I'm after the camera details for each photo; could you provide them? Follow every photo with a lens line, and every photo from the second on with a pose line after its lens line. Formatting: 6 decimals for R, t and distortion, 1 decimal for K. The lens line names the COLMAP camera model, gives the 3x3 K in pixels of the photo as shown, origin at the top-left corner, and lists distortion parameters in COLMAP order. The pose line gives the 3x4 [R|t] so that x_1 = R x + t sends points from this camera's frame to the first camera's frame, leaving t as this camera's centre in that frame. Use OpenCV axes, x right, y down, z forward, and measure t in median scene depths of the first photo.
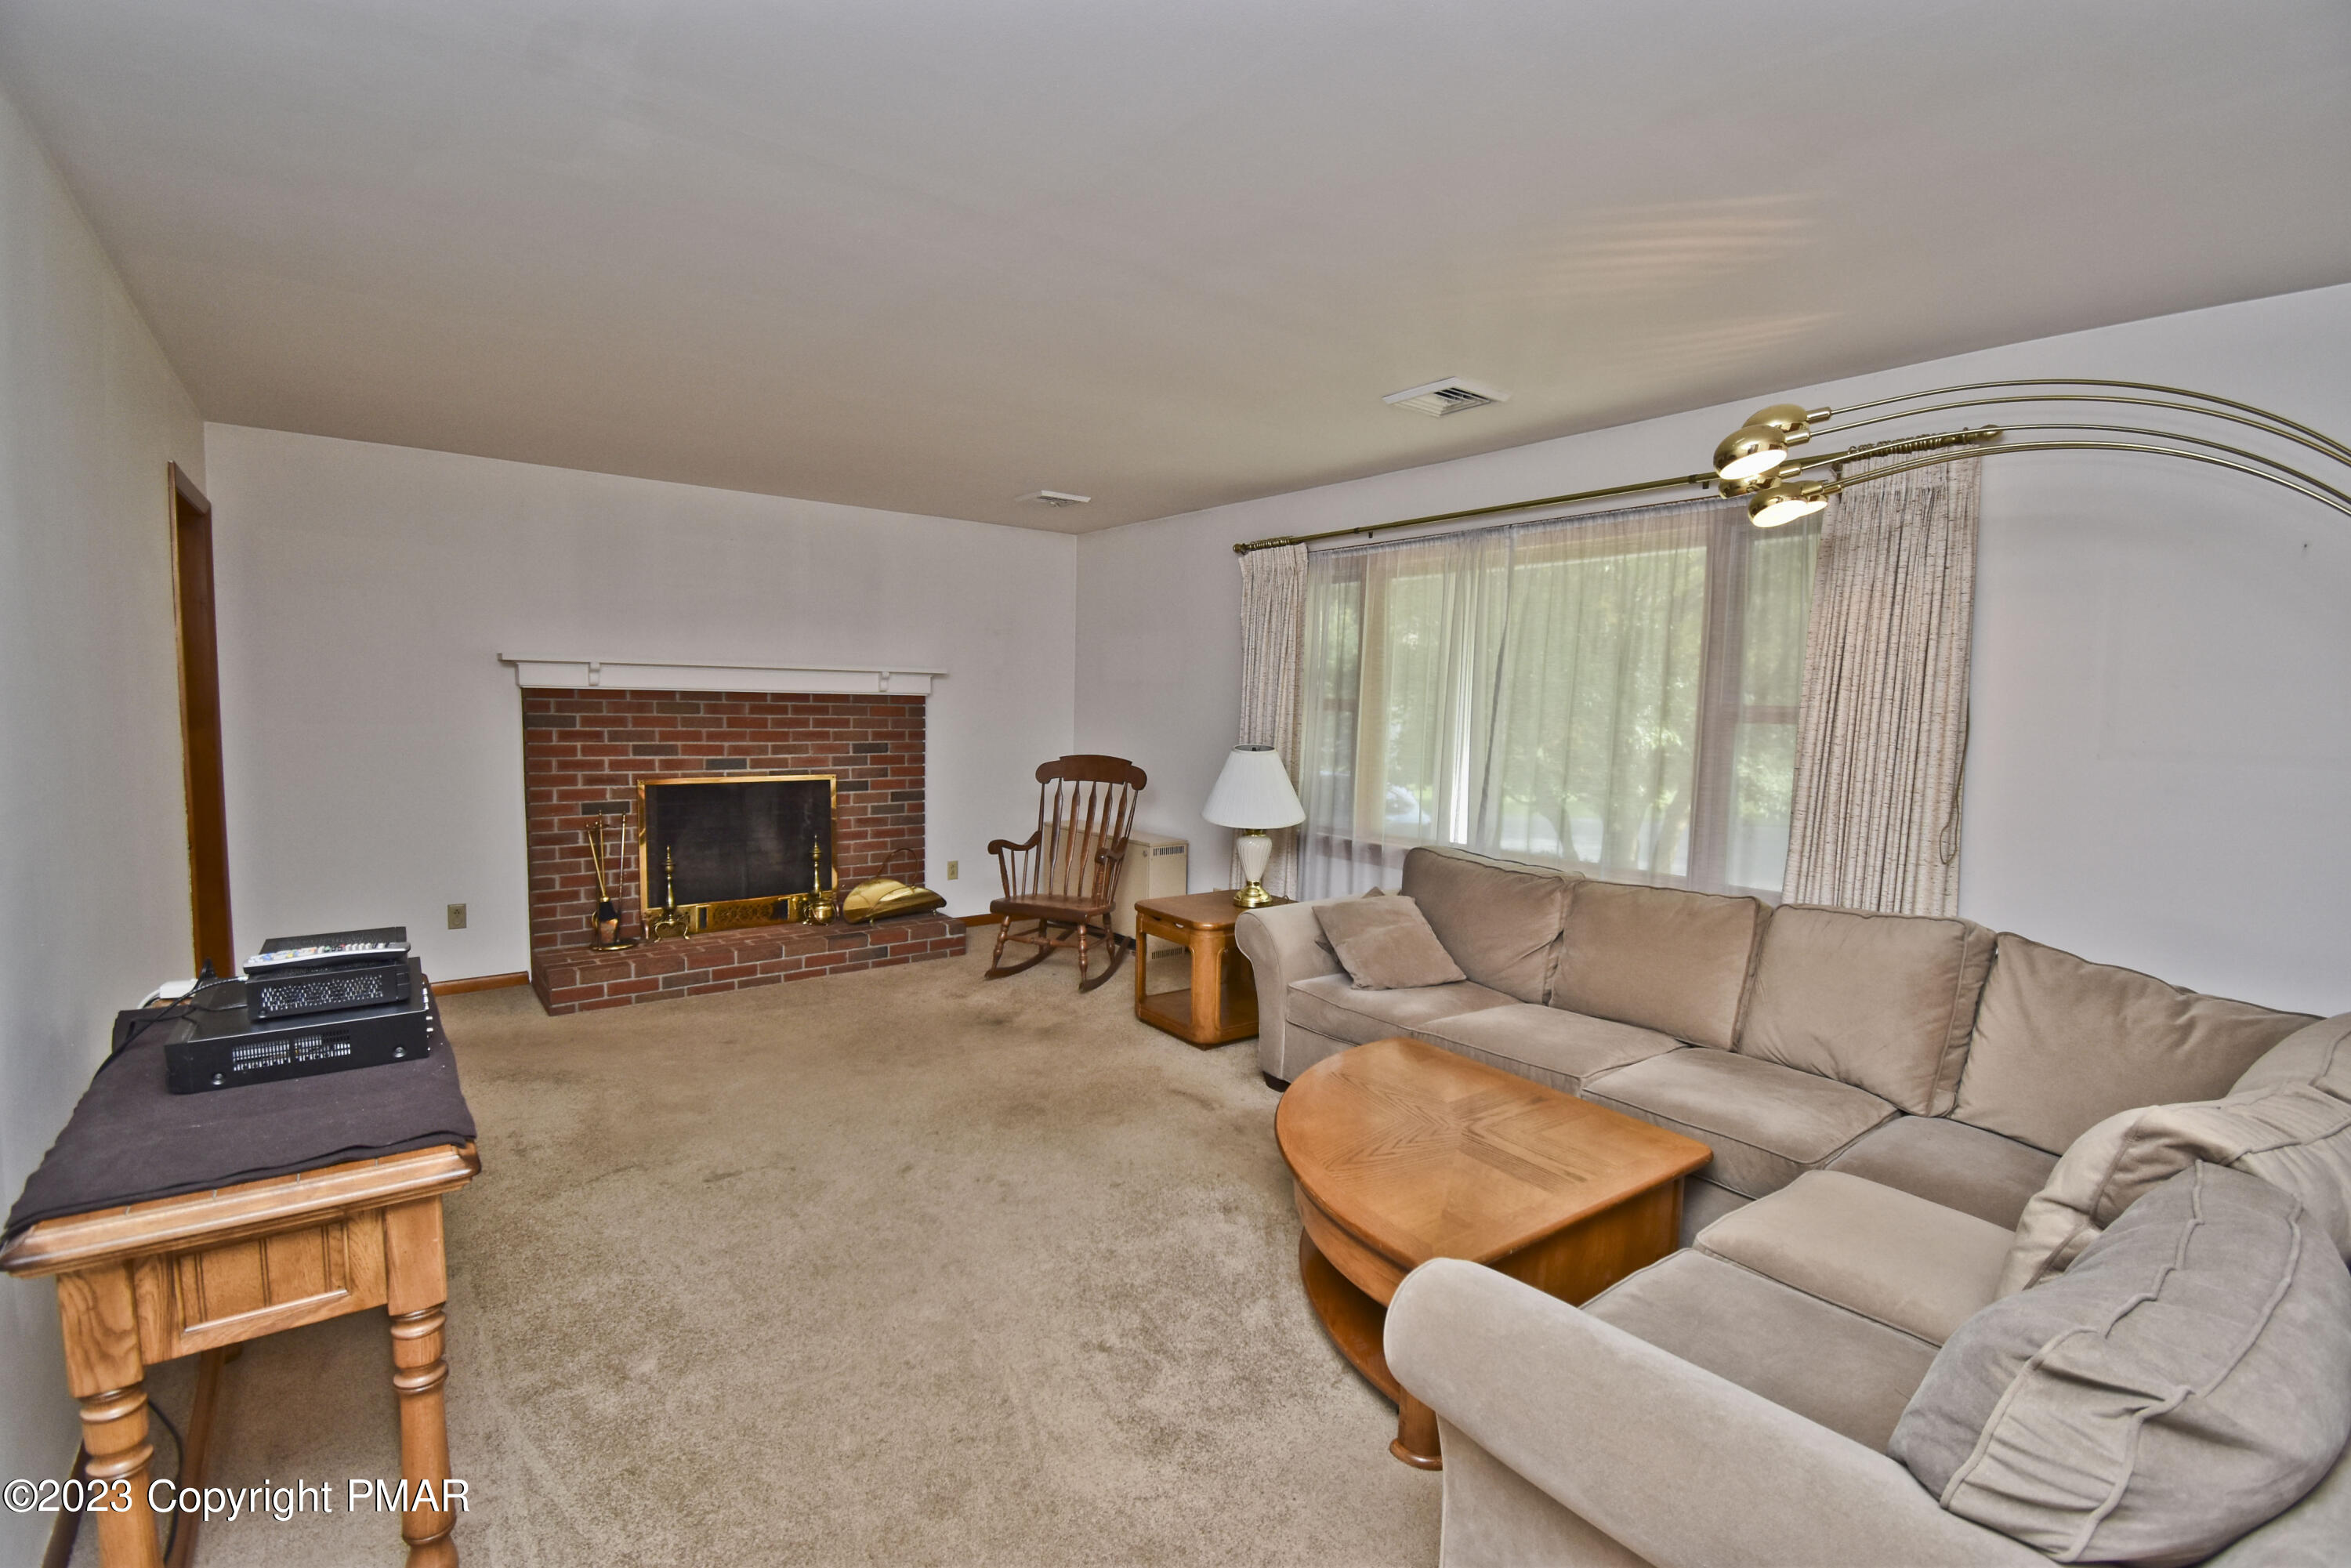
lens RADIAL K [[1050.4, 0, 1175.5], [0, 1050.4, 784.0], [0, 0, 1]] dist [0.024147, -0.028365]
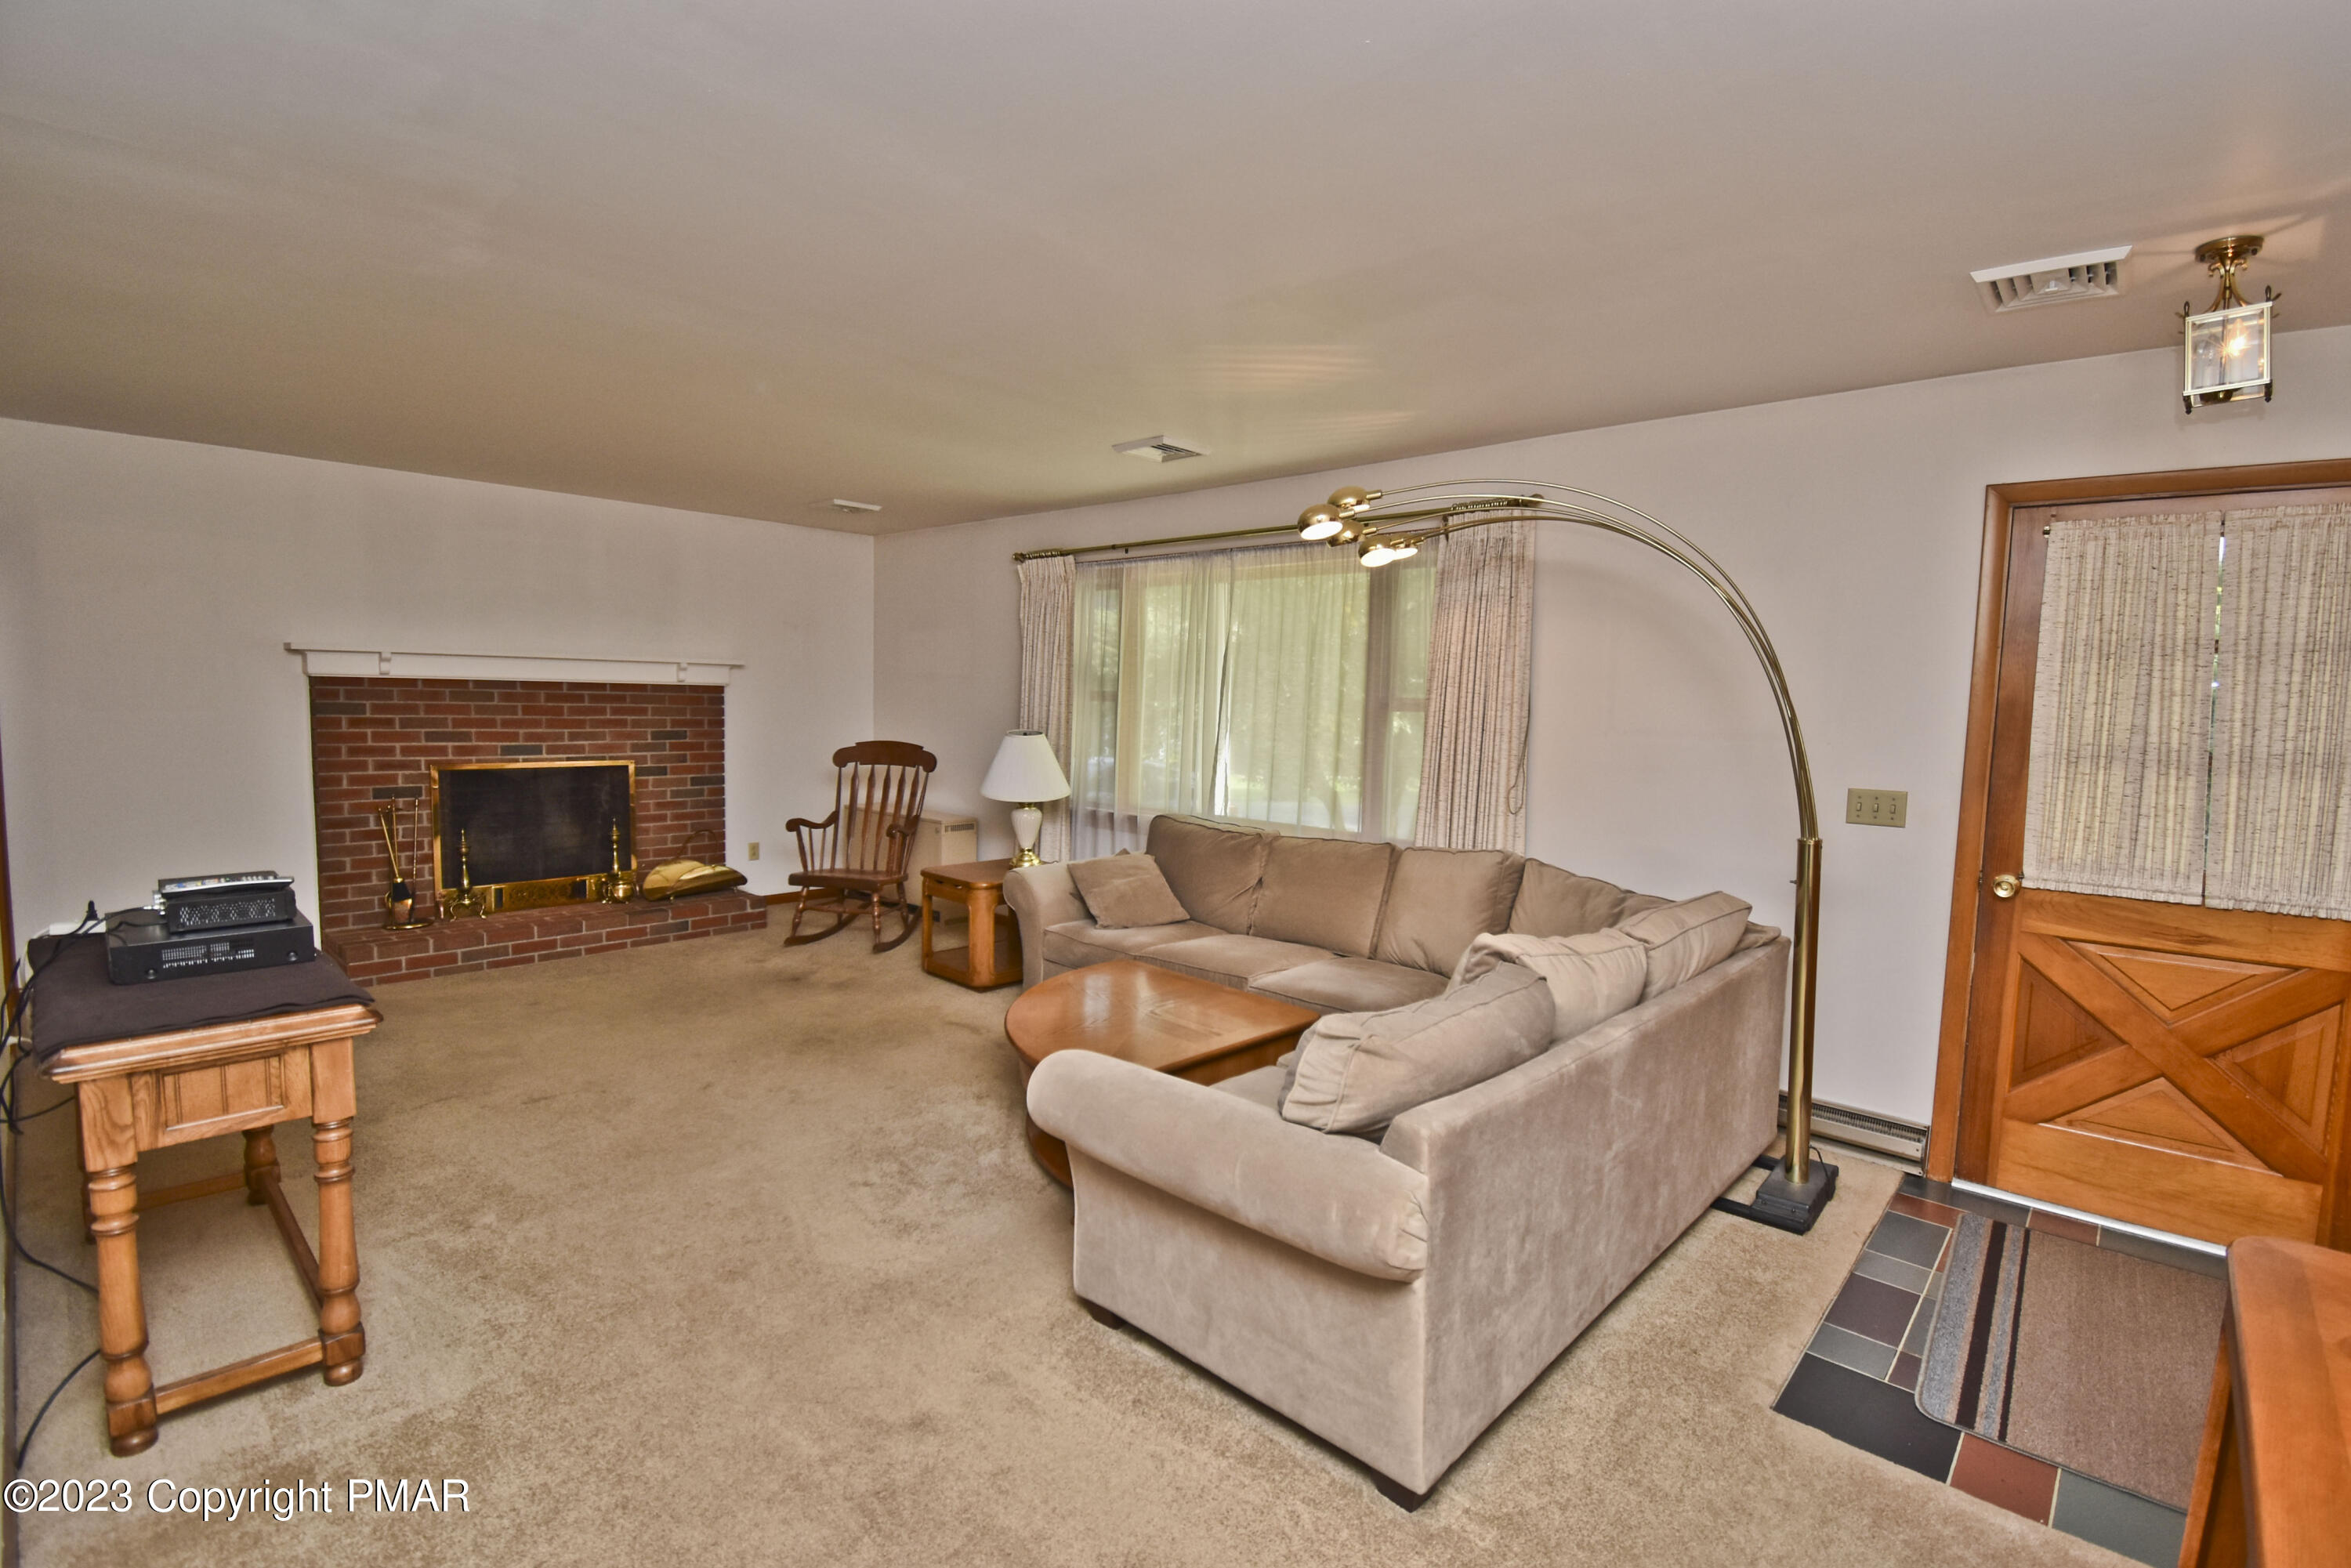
lens RADIAL K [[1079.3, 0, 1193.3], [0, 1079.3, 782.2], [0, 0, 1]] dist [0.026053, -0.030665]
pose [[0.985622, -0.009006, 0.168727, 0.049736], [0.008440, 0.999956, 0.004076, 0.014908], [-0.168756, -0.002593, 0.985654, -0.180401]]
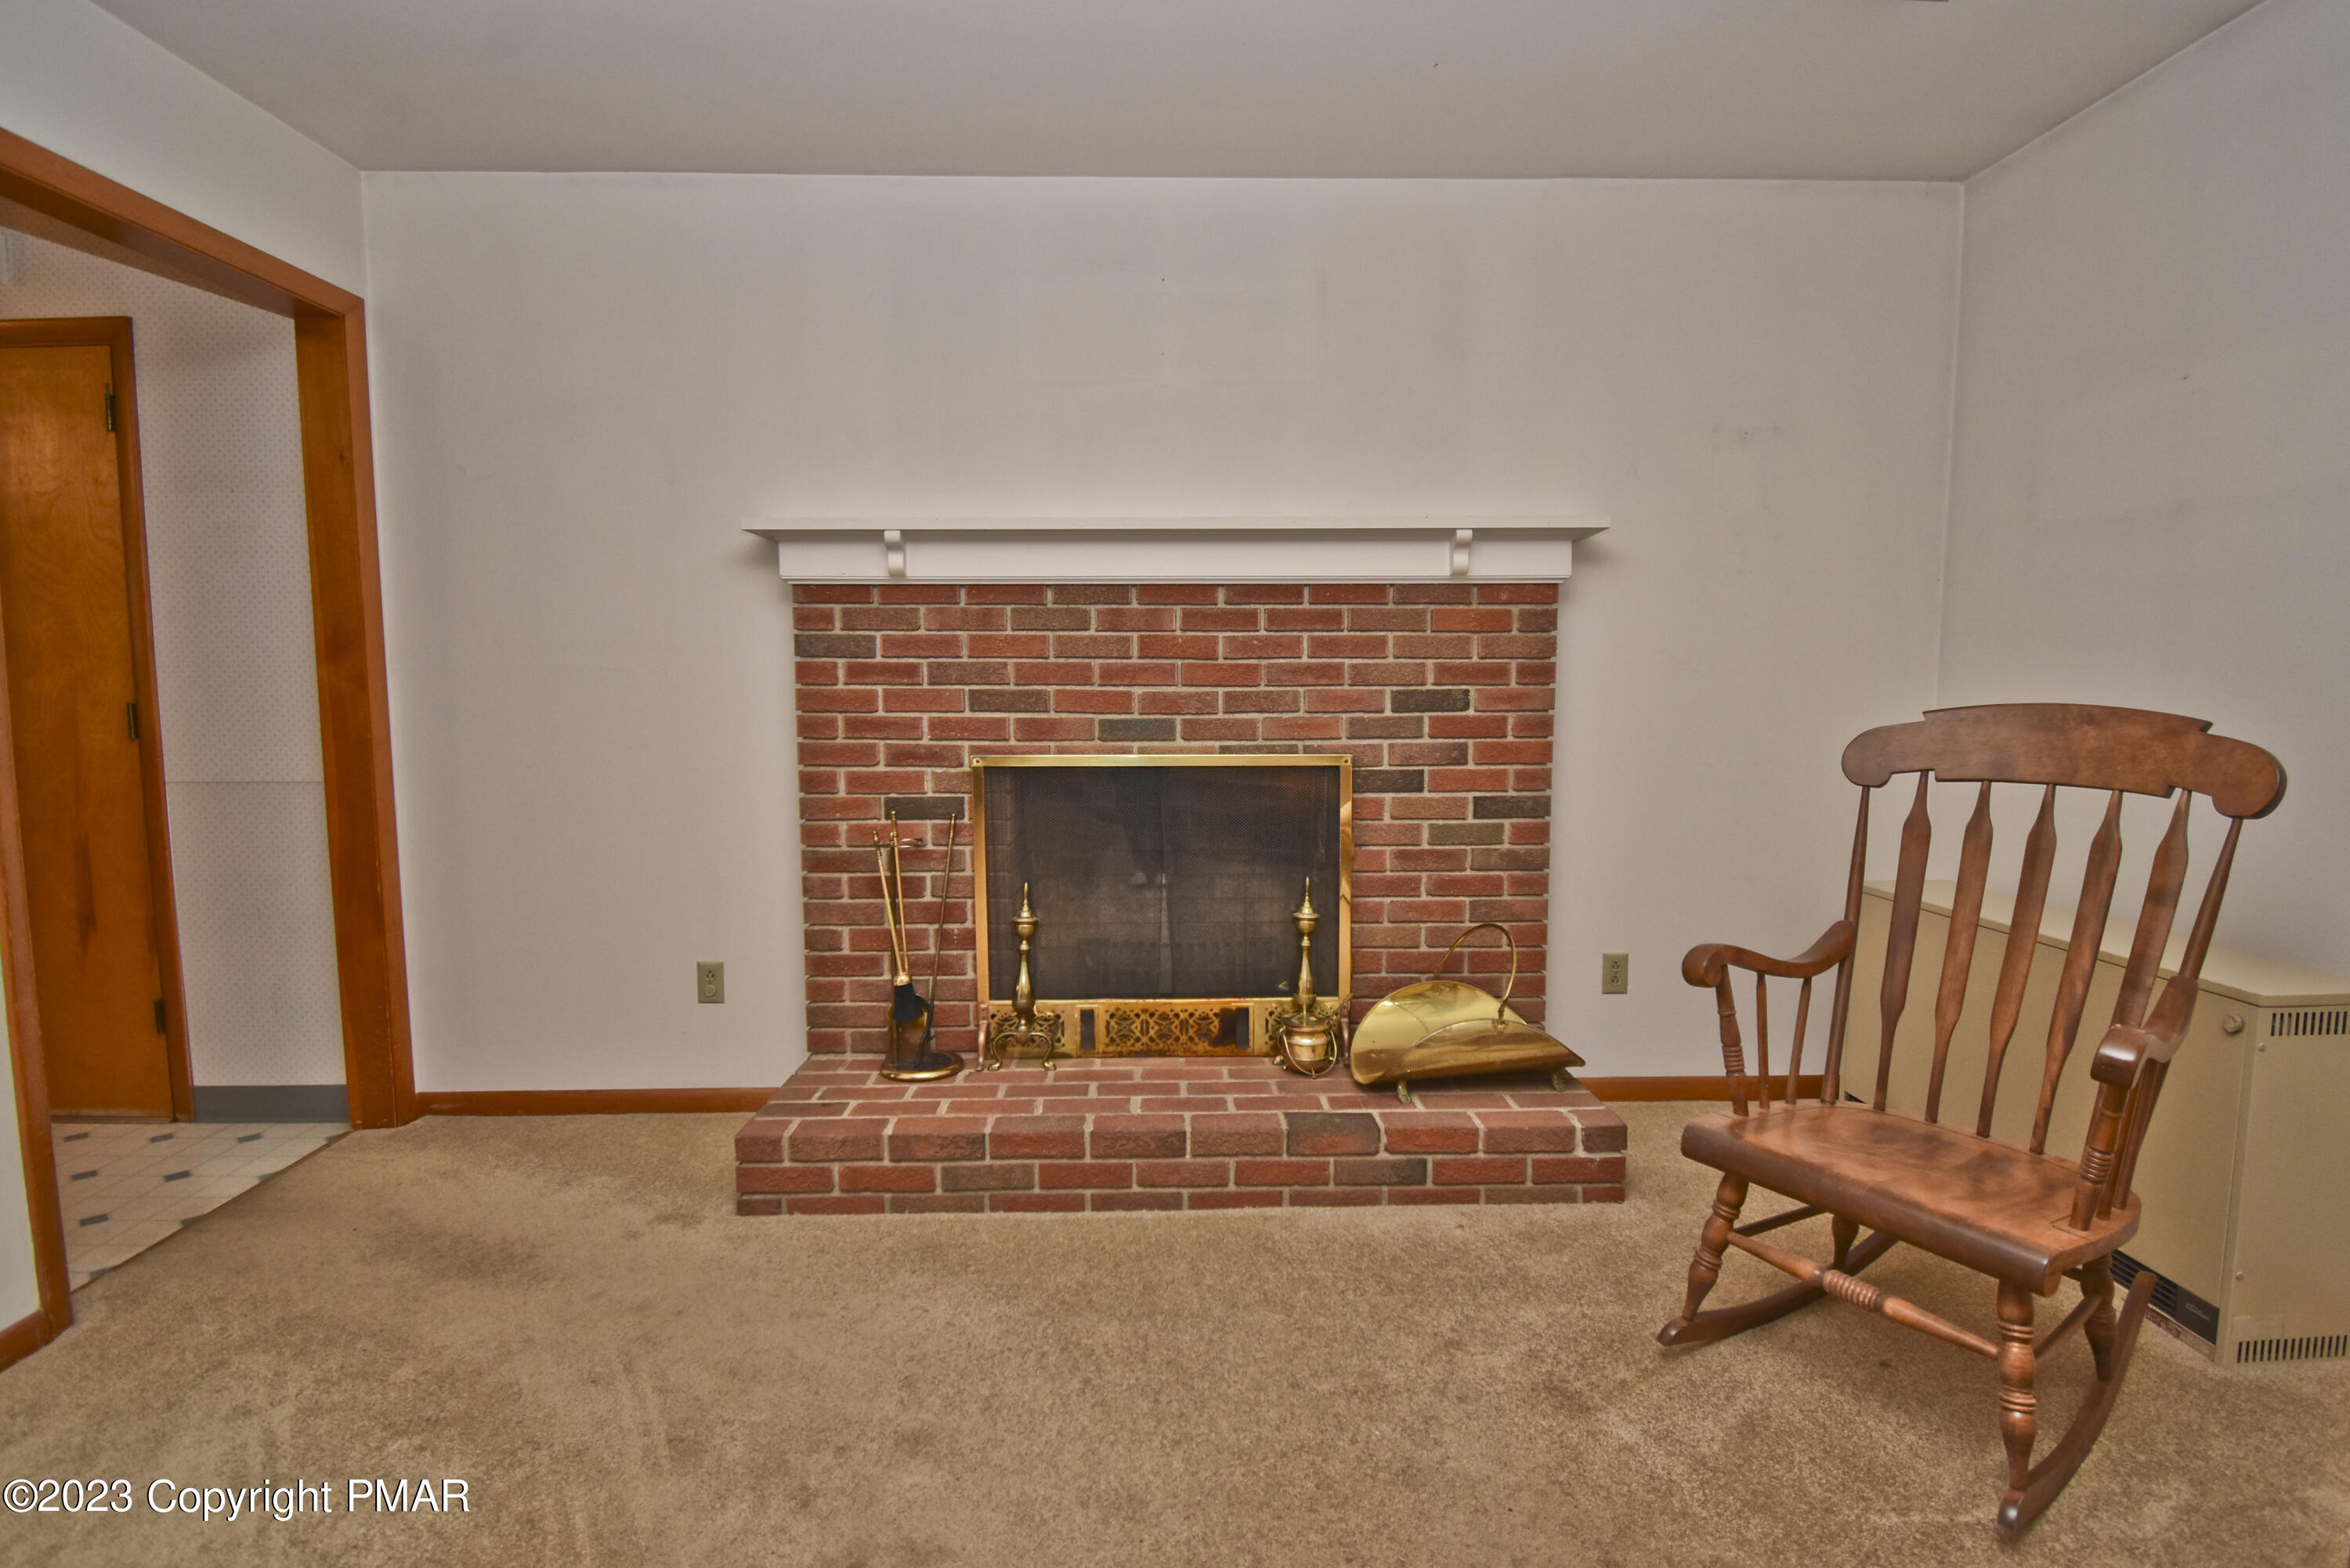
lens RADIAL K [[1143.3, 0, 1180.4], [0, 1143.3, 793.9], [0, 0, 1]] dist [0.032028, -0.037218]
pose [[0.807736, 0.032053, -0.588672, -0.092368], [-0.029256, 0.999470, 0.014277, 0.003049], [0.588817, 0.005690, 0.808246, 0.607982]]
